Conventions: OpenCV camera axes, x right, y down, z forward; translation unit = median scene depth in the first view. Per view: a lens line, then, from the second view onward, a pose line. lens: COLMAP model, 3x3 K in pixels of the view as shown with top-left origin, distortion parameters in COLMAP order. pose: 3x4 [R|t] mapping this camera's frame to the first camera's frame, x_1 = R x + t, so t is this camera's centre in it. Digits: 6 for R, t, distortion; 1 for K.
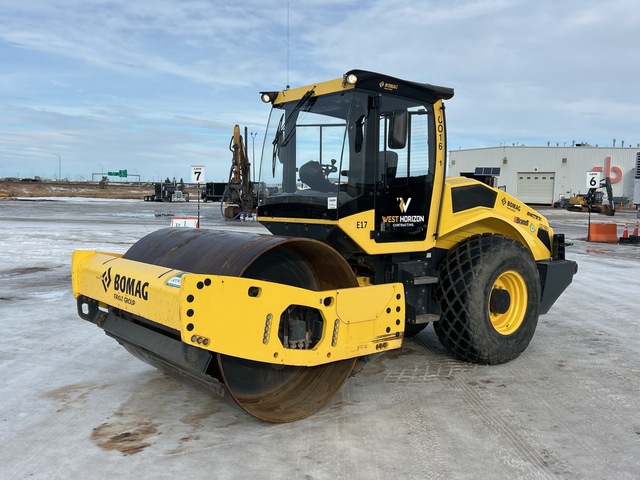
lens RADIAL K [[580.6, 0, 324.3], [0, 580.6, 241.4], [0, 0, 1]] dist [0.148249, 0.004899]
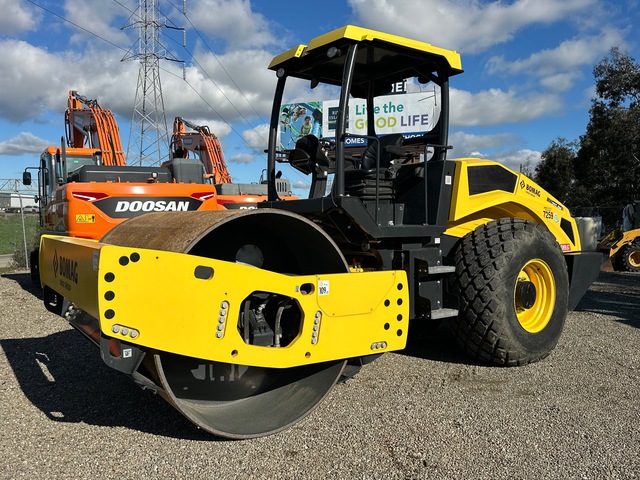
lens RADIAL K [[540.9, 0, 322.3], [0, 540.9, 239.1], [0, 0, 1]] dist [-0.011116, 0.003821]
pose [[0.997172, -0.005644, -0.074947, 0.082731], [0.003479, 0.999574, -0.028979, 0.054906], [0.075079, 0.028636, 0.996766, 0.247209]]
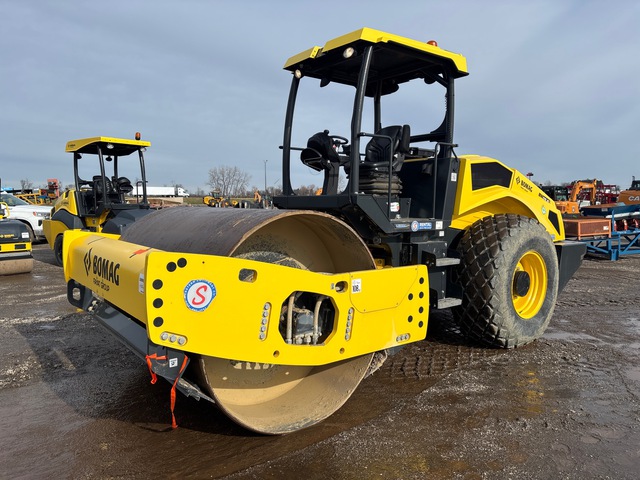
lens RADIAL K [[476.6, 0, 322.7], [0, 476.6, 239.3], [0, 0, 1]] dist [0.012257, 0.009995]
pose [[0.999576, -0.007594, -0.028114, 0.000281], [0.007836, 0.999933, 0.008497, 0.028979], [0.028048, -0.008714, 0.999569, 0.313694]]
